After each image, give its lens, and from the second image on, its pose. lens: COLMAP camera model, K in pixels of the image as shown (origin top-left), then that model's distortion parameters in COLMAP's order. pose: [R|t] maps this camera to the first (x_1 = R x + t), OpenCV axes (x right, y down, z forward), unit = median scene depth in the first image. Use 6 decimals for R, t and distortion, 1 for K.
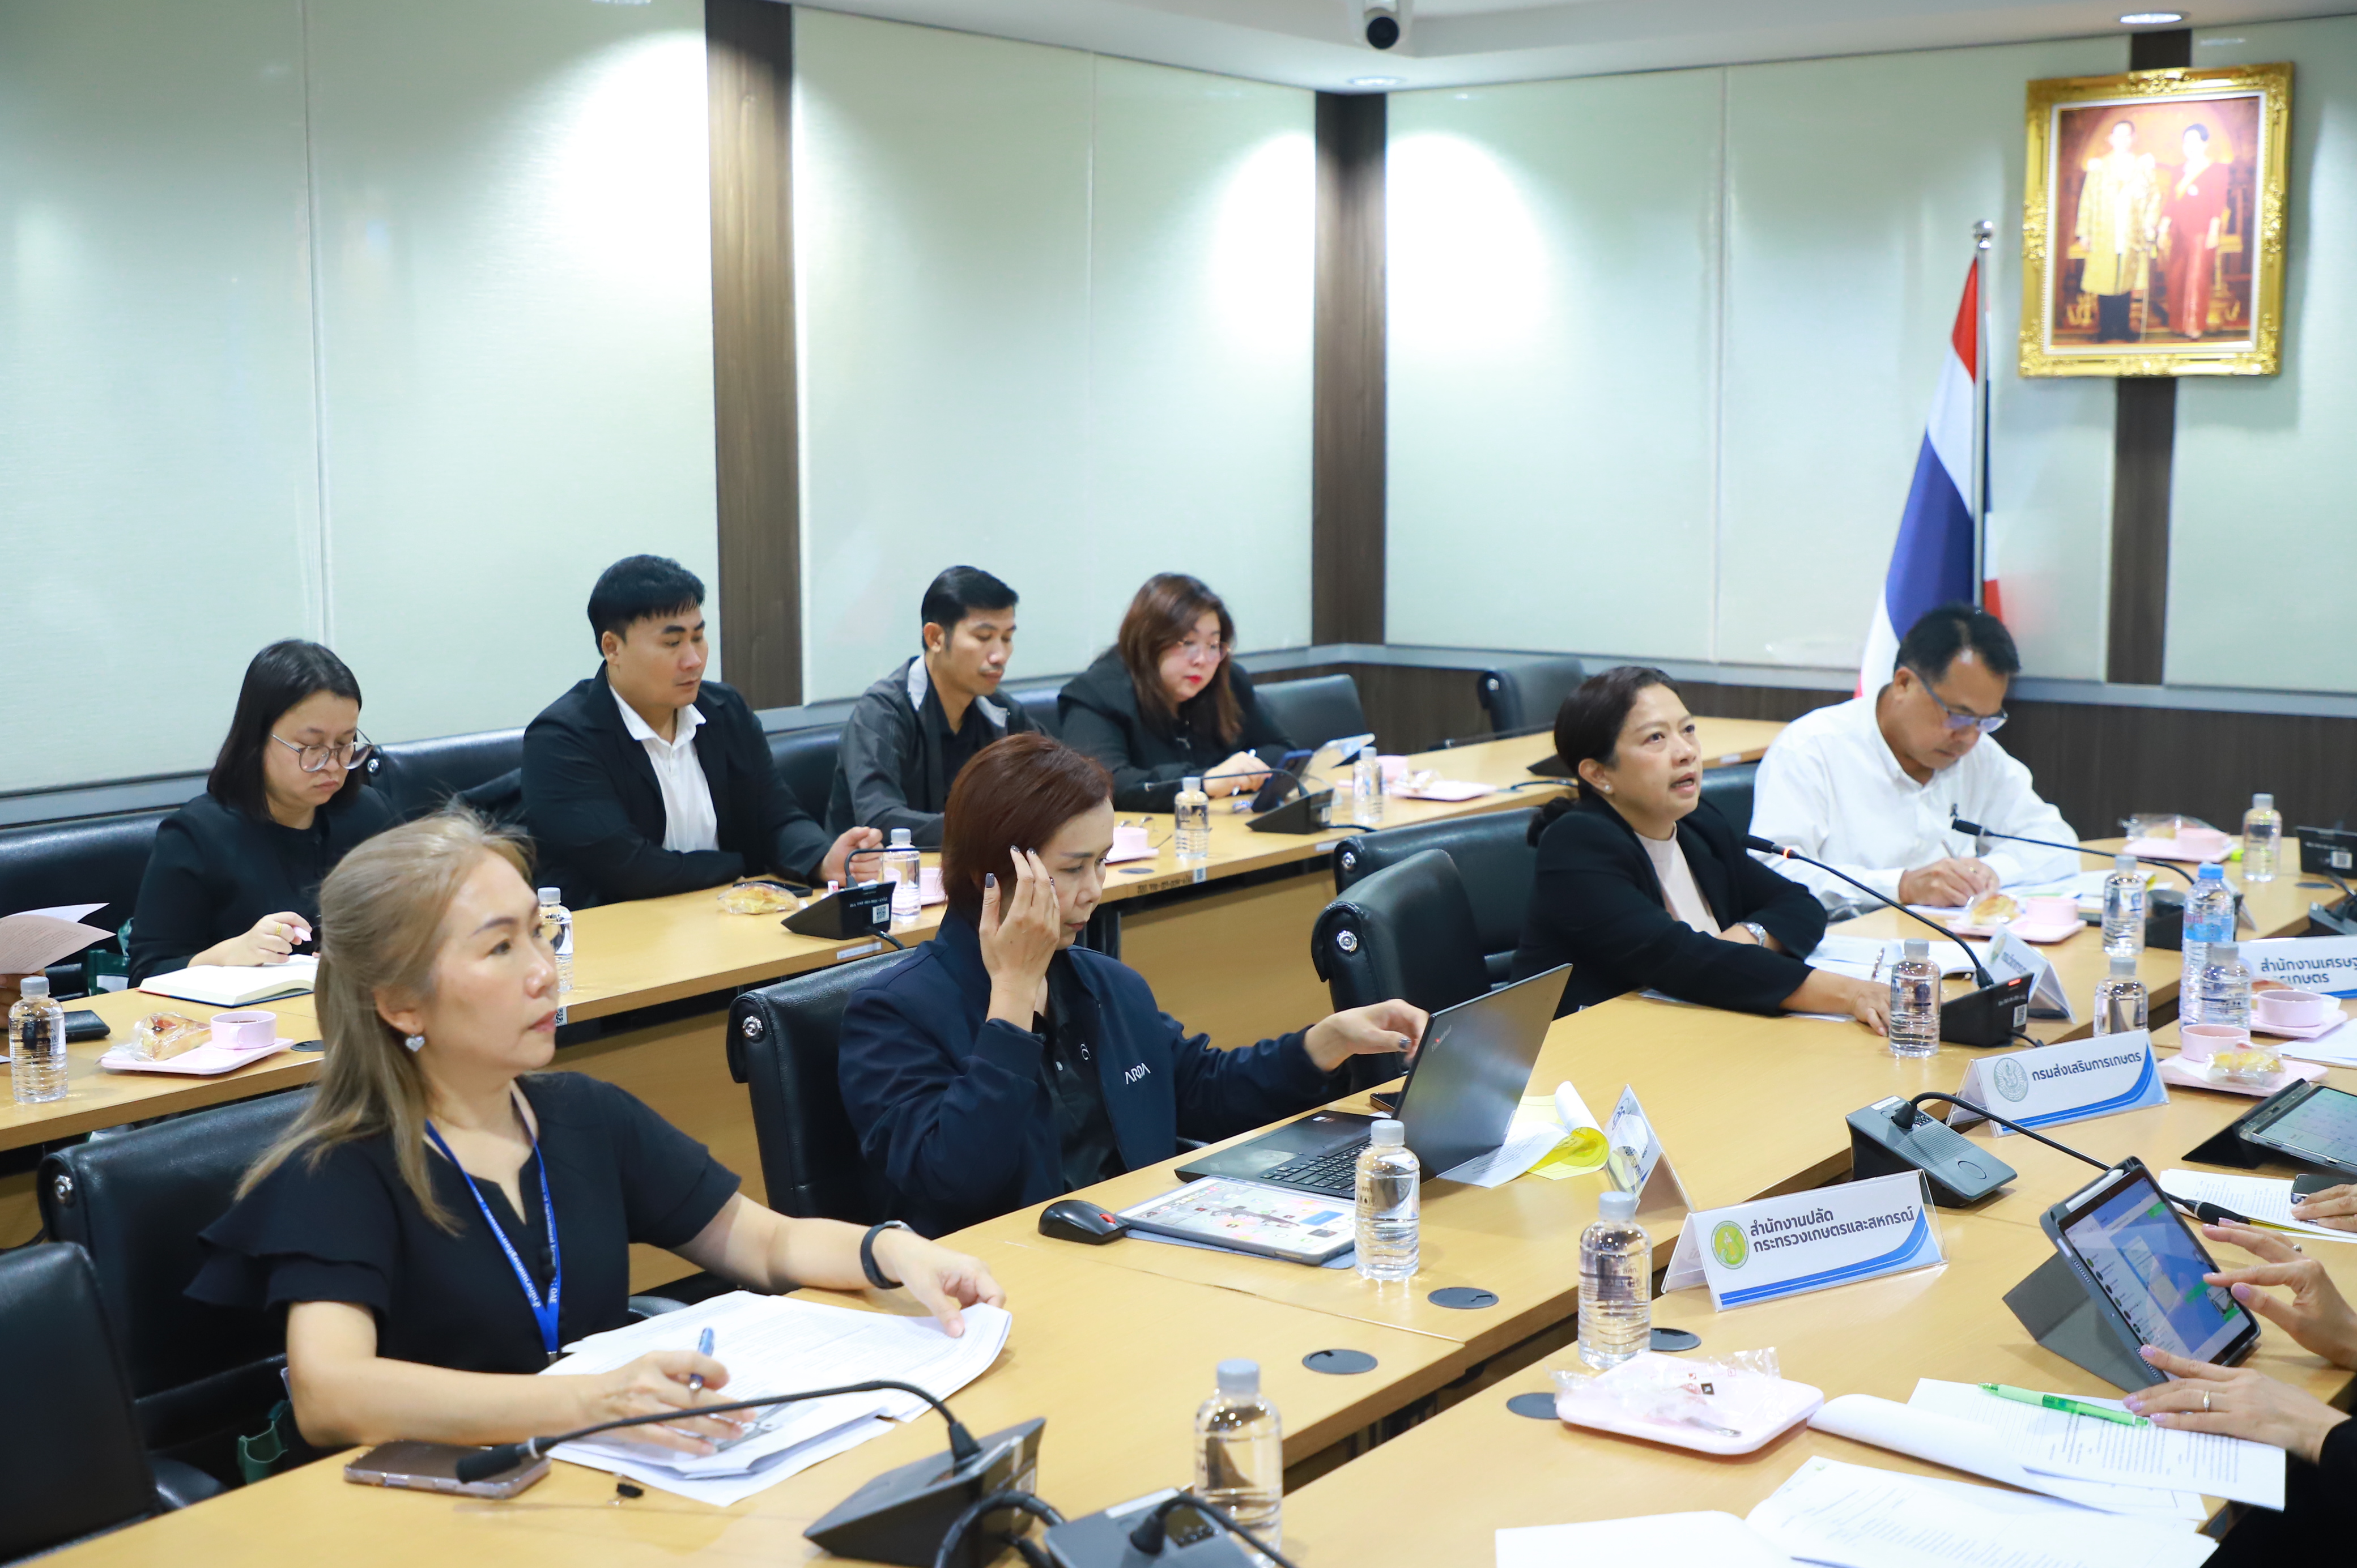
lens RADIAL K [[2970.2, 0, 1178.5], [0, 2970.2, 784.0], [0, 0, 1]] dist [-0.001265, 0.017342]
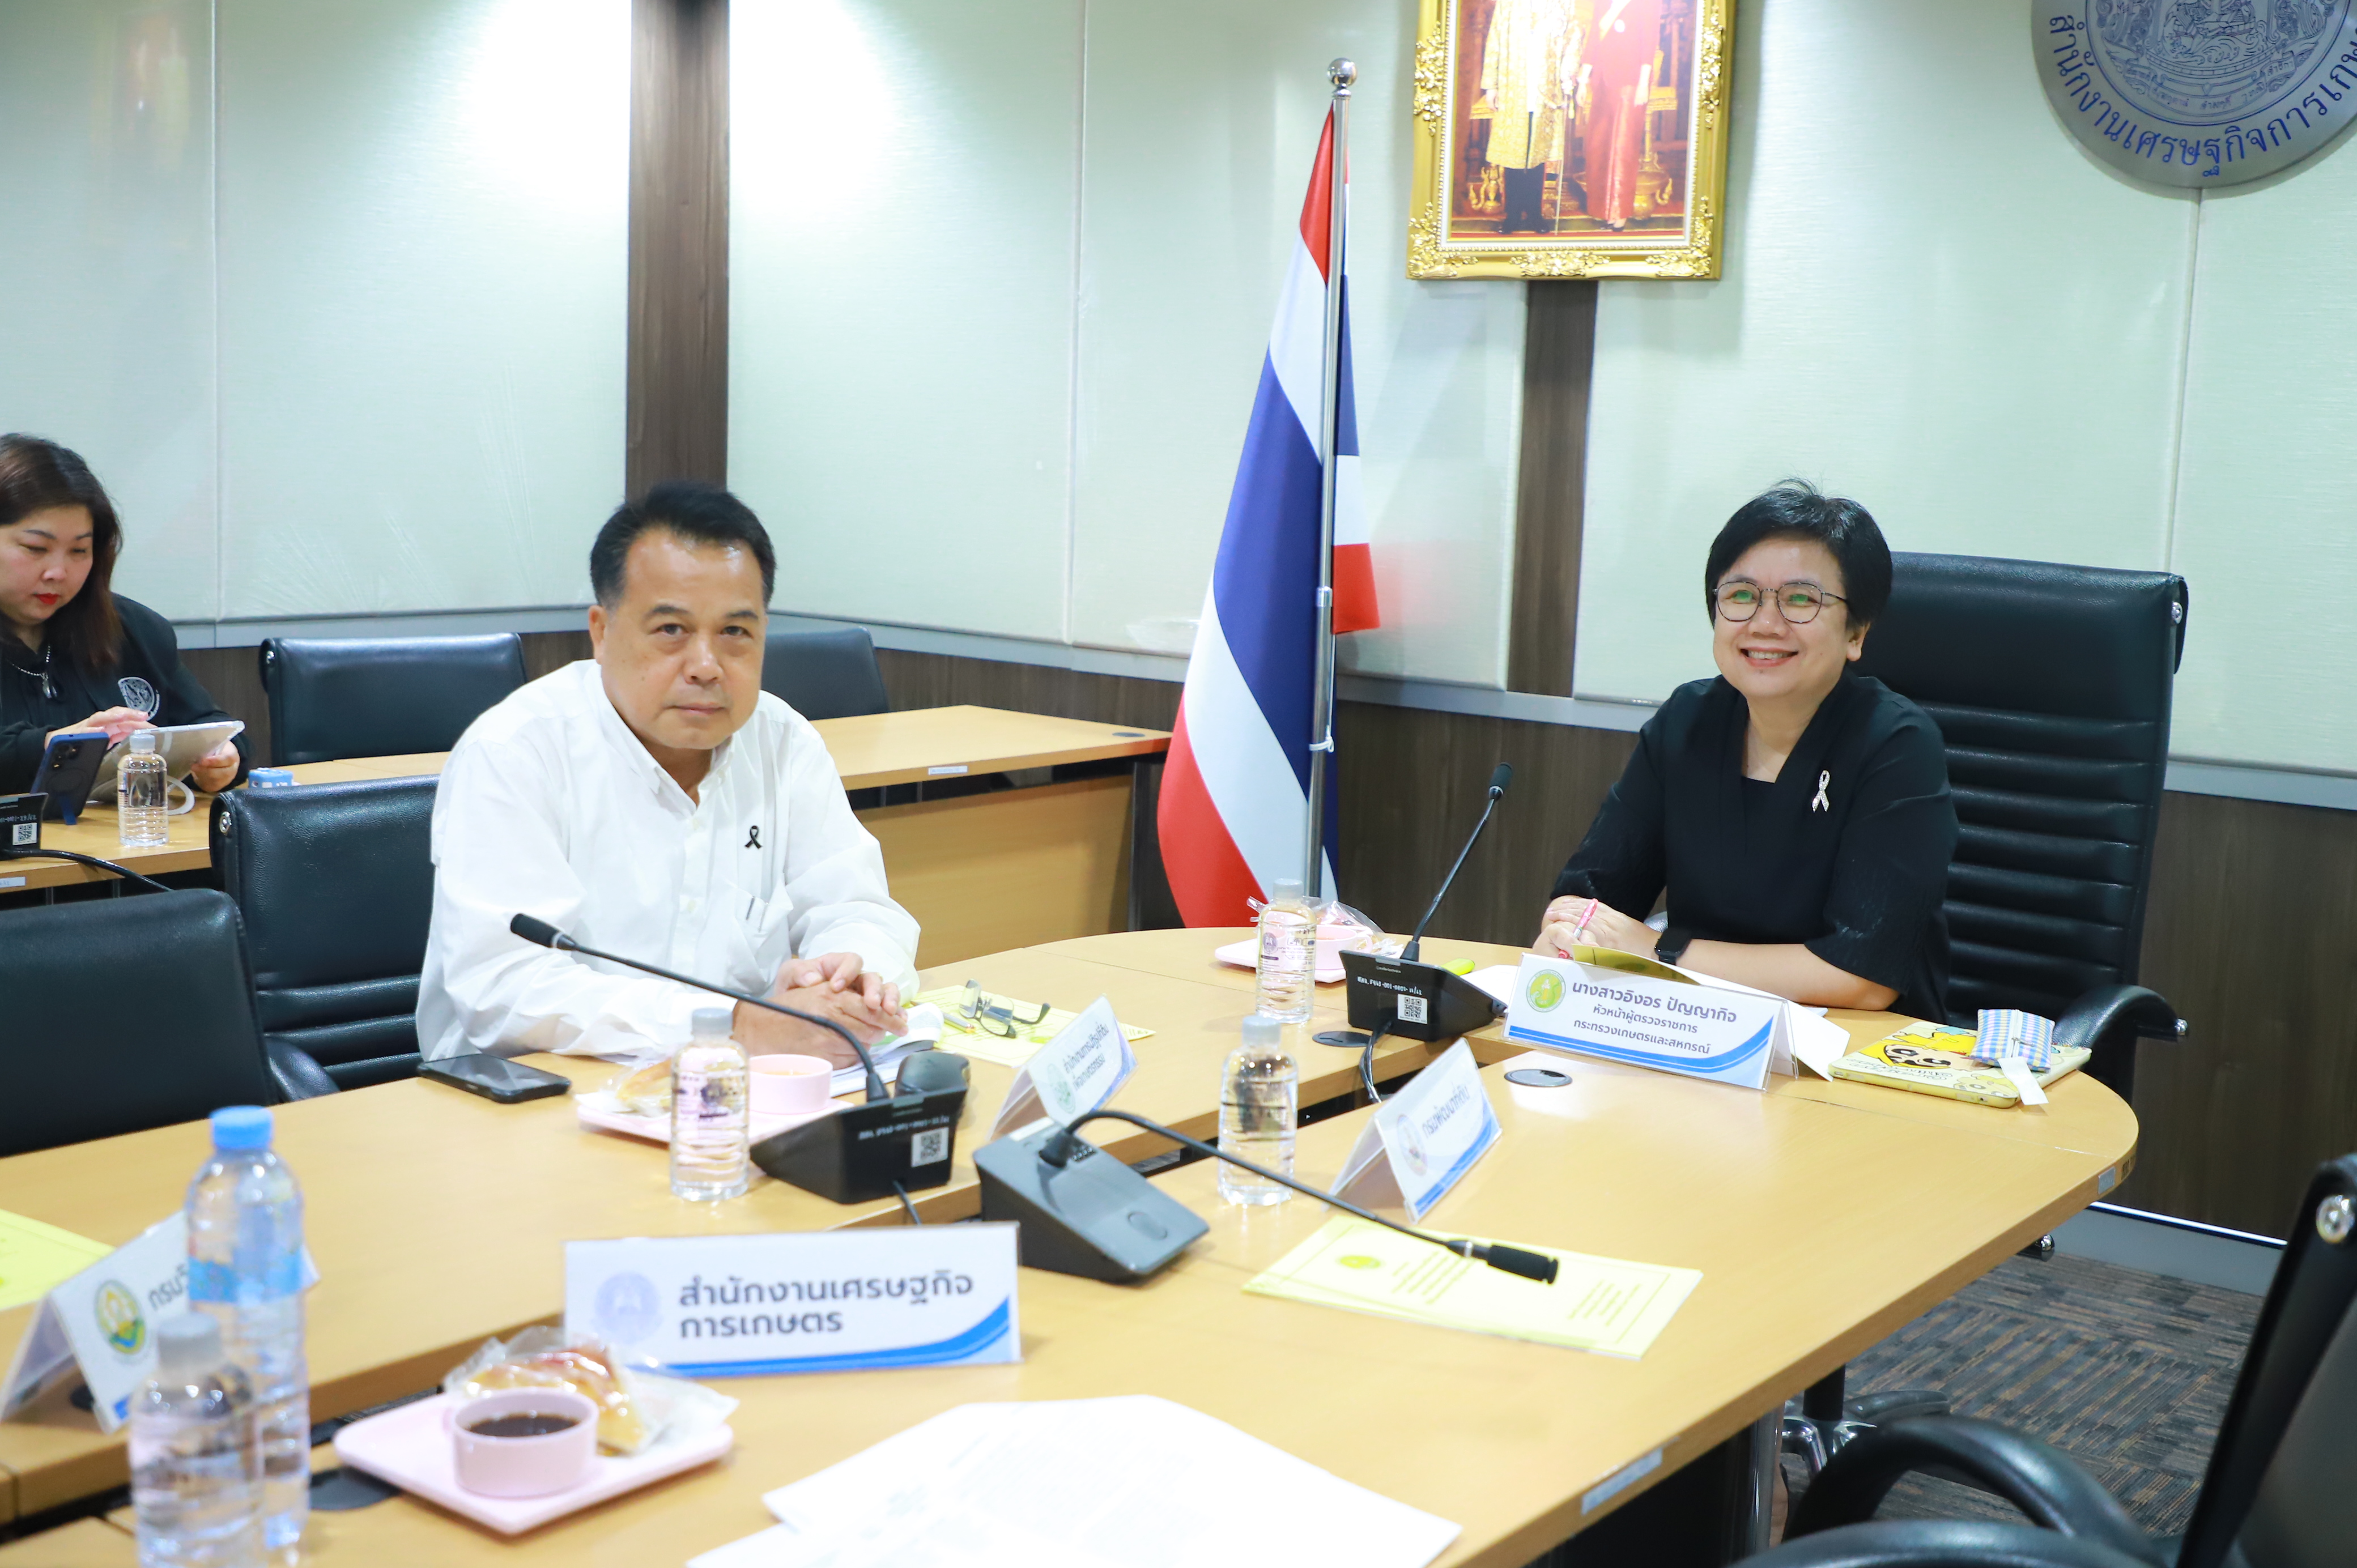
lens RADIAL K [[2708.8, 0, 1178.5], [0, 2708.8, 784.0], [0, 0, 1]] dist [-0.002220, -0.005984]
pose [[0.998946, 0.043994, -0.013076, 0.246926], [-0.043856, 0.998981, 0.010663, -0.014434], [0.013532, -0.010078, 0.999858, 0.322624]]
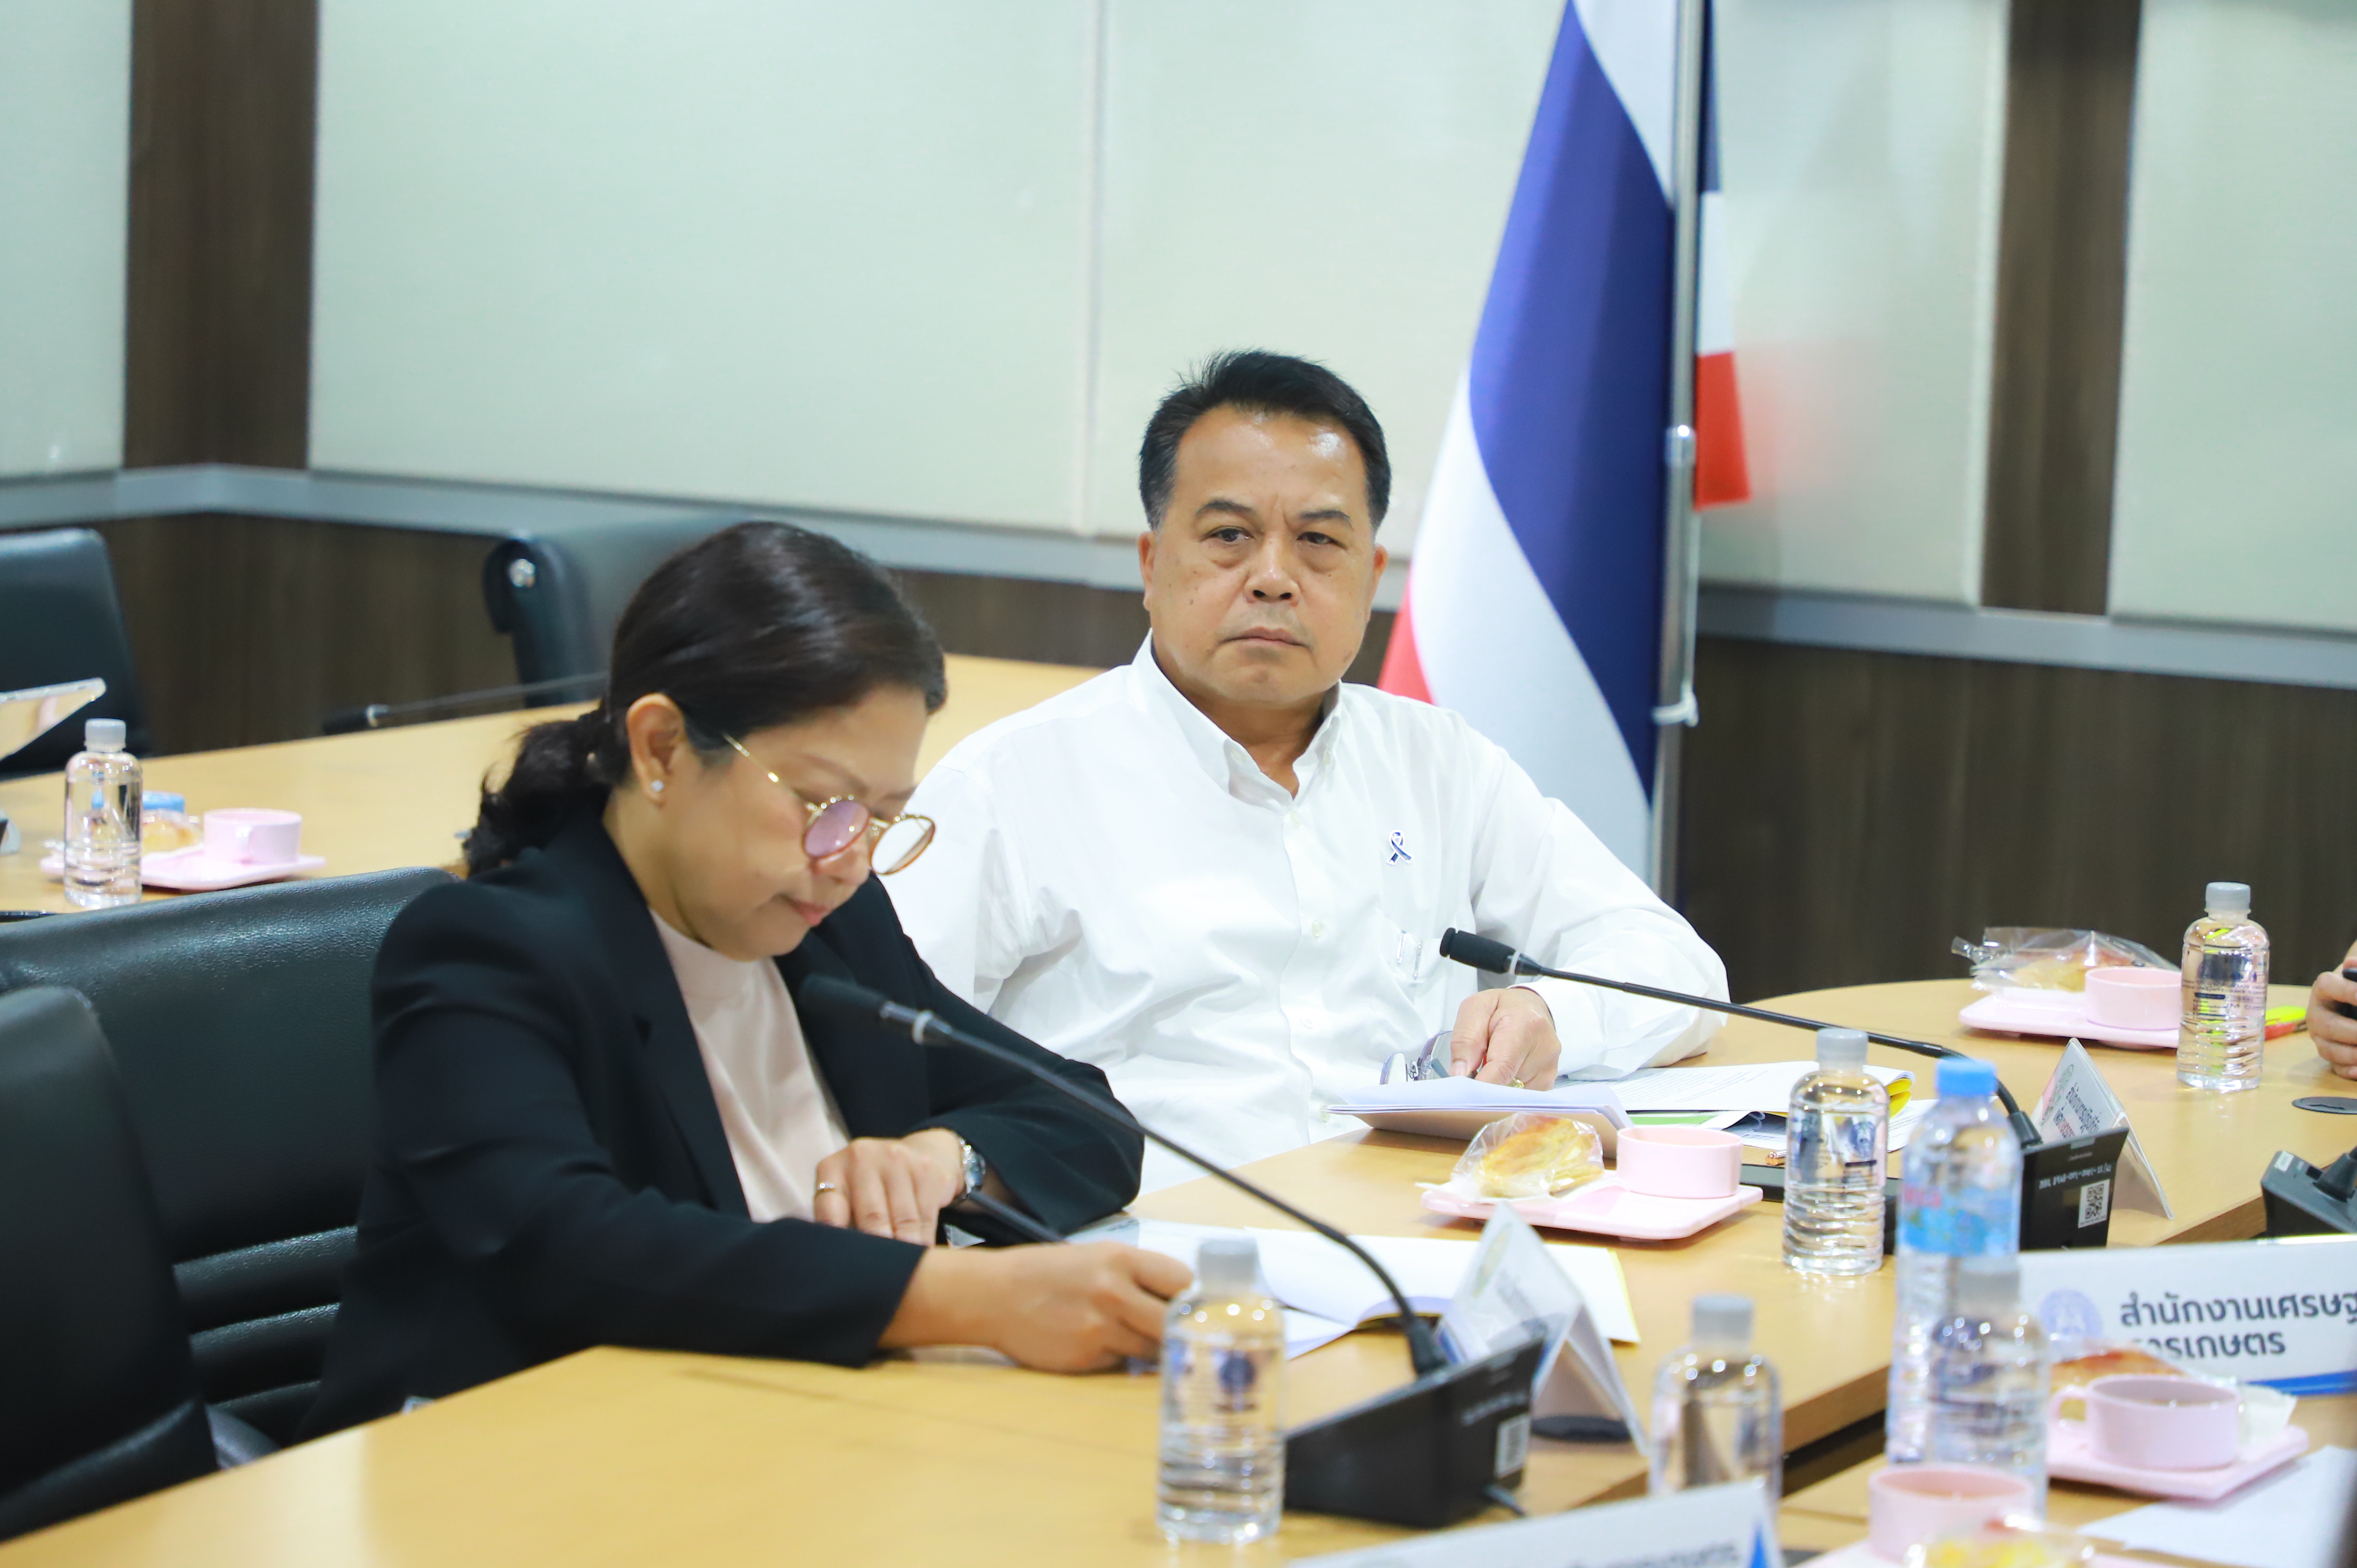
lens RADIAL K [[6873.8, 0, 1178.5], [0, 6873.8, 784.0], [0, 0, 1]] dist [0.079774, -0.172226]
pose [[0.987842, 0.021264, 0.153998, 0.051577], [-0.020750, 0.999772, -0.004948, -0.001716], [-0.154068, 0.001692, 0.988059, 0.053670]]
